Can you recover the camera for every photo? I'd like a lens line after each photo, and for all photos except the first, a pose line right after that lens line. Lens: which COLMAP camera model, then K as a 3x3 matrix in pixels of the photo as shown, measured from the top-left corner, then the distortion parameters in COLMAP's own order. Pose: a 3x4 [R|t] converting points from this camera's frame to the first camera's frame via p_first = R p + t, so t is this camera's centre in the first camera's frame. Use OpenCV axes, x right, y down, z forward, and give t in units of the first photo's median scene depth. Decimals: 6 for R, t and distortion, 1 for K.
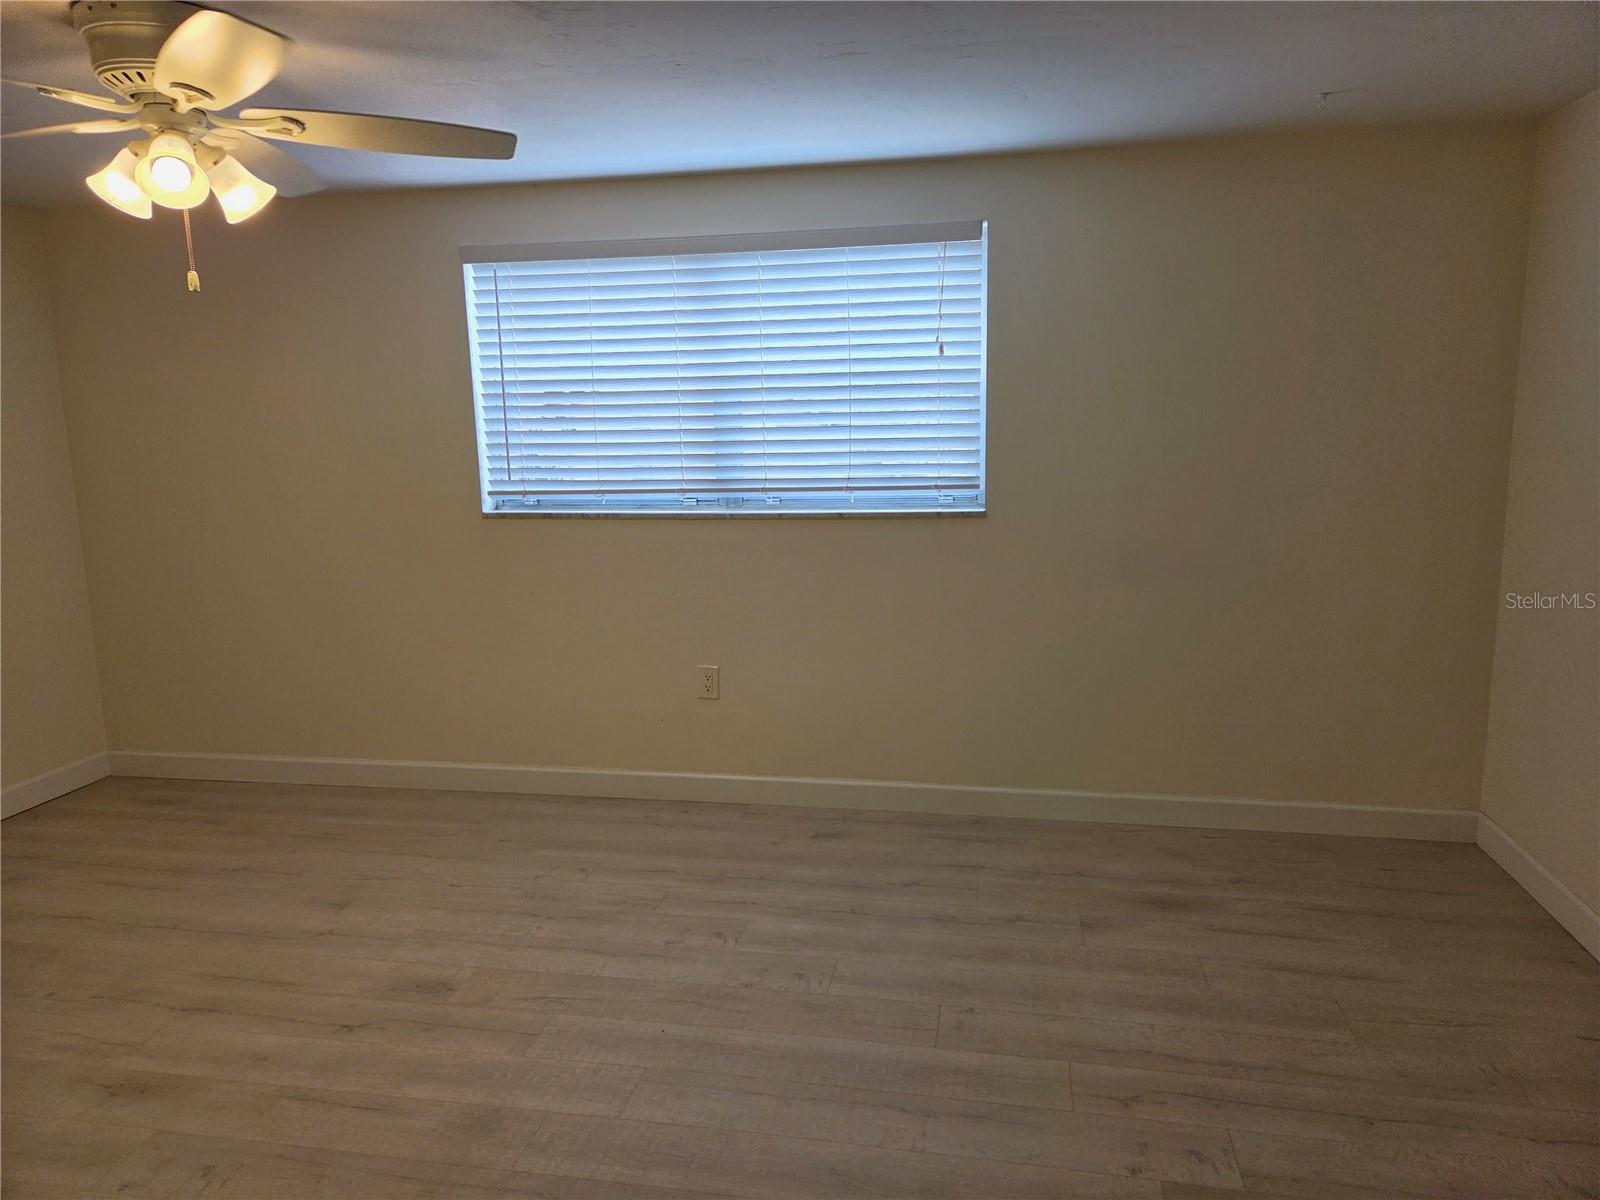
lens RADIAL K [[1074.4, 0, 798.3], [0, 1074.4, 585.6], [0, 0, 1]] dist [0.056781, -0.048091]
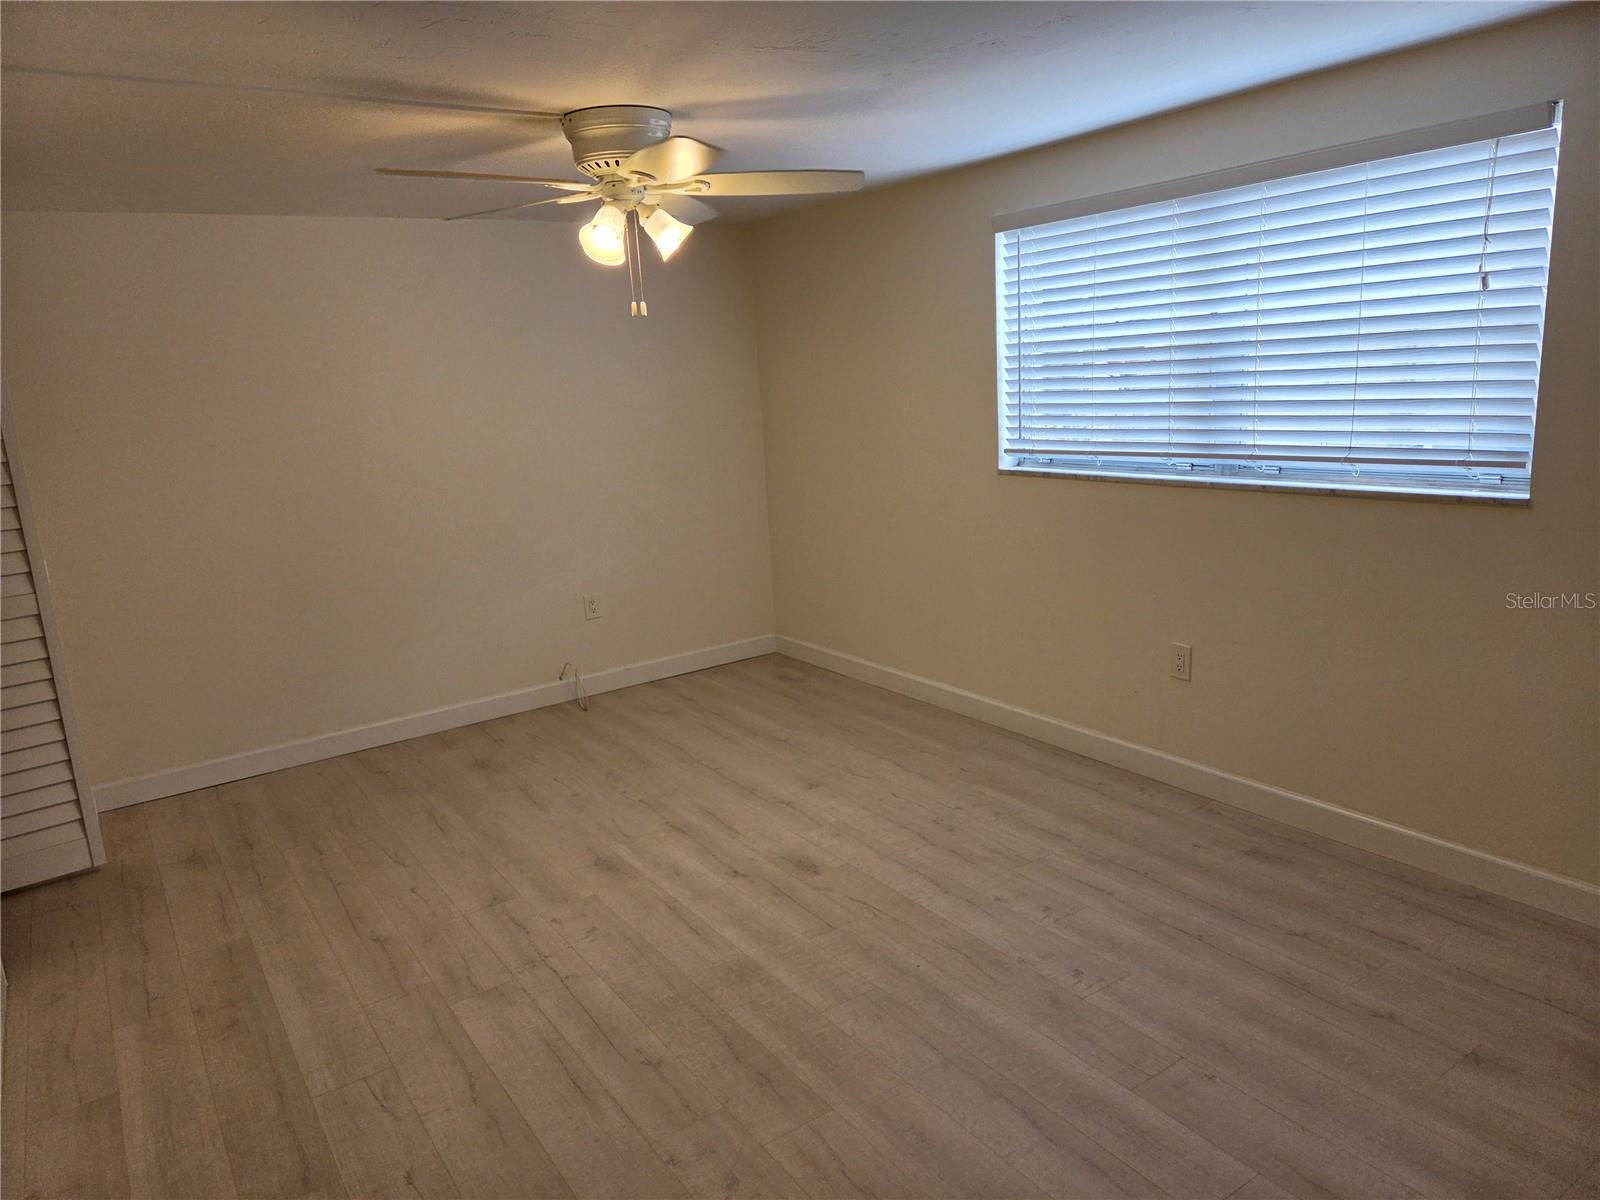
lens RADIAL K [[1074.4, 0, 786.5], [0, 1074.4, 598.9], [0, 0, 1]] dist [0.056781, -0.048091]
pose [[0.700255, 0.130036, -0.701950, 0.355836], [-0.068666, 0.990980, 0.115078, -0.052834], [0.710583, -0.032384, 0.702868, 0.104381]]
